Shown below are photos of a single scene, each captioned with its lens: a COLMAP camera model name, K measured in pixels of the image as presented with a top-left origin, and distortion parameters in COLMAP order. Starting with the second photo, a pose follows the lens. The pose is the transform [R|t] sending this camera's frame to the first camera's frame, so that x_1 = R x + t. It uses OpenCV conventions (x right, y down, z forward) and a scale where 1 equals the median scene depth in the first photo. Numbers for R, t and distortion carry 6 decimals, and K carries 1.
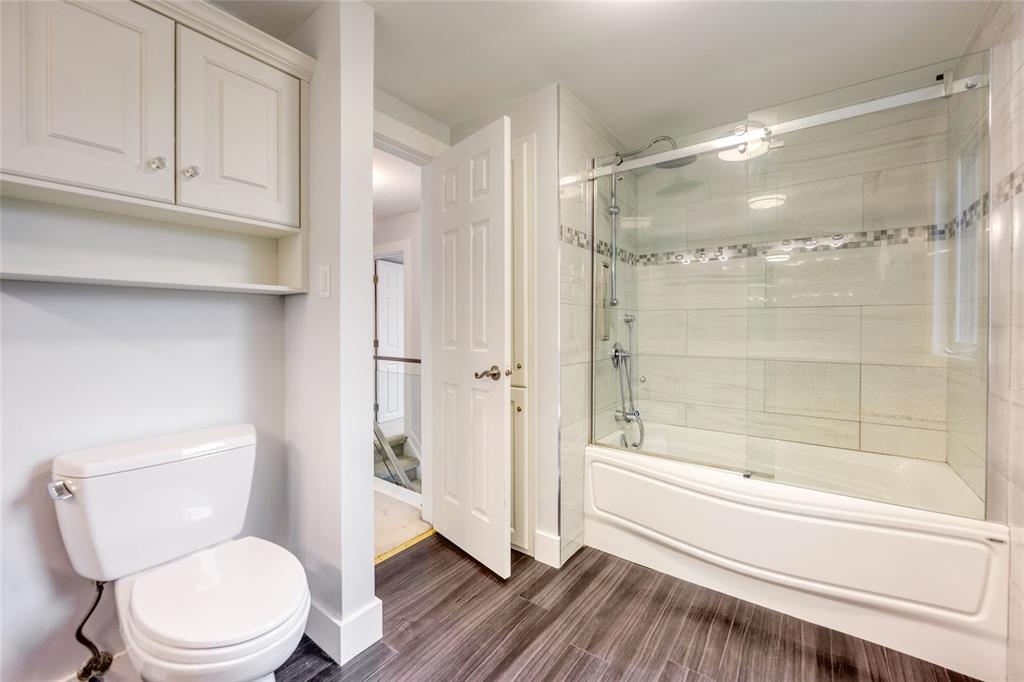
lens RADIAL K [[412.5, 0, 508.4], [0, 412.5, 330.0], [0, 0, 1]] dist [-0.008996, 0.000038]
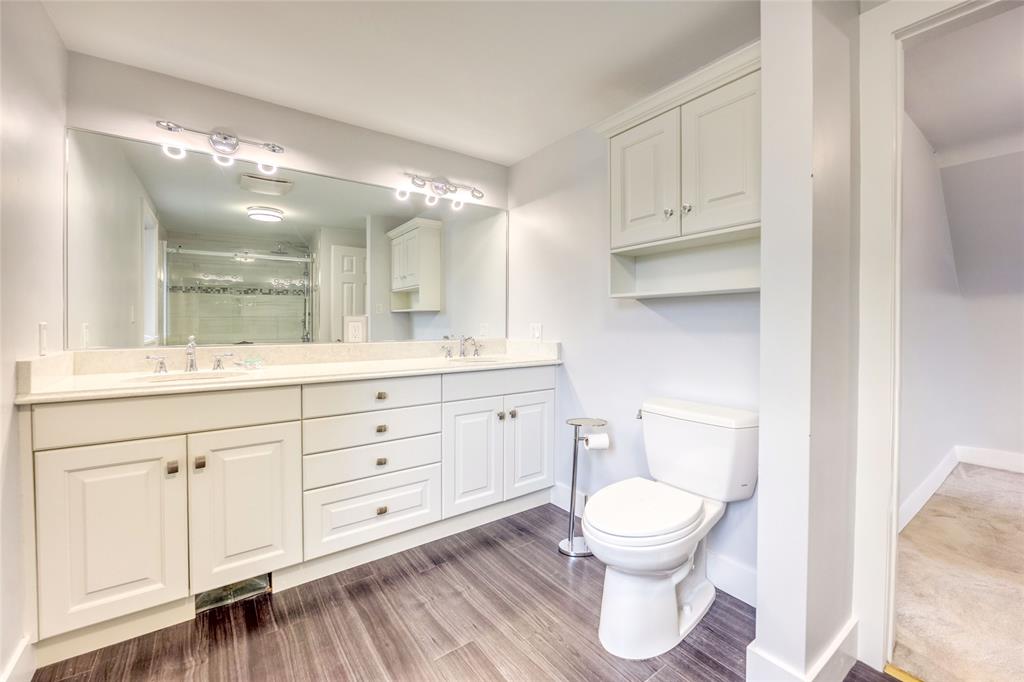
lens RADIAL K [[422.2, 0, 529.8], [0, 422.2, 326.8], [0, 0, 1]] dist [-0.009702, 0.000174]
pose [[-0.268292, 0.008406, -0.963301, 0.719286], [-0.008440, 0.999903, 0.011076, -0.007950], [0.963301, 0.011102, -0.268195, 0.891594]]
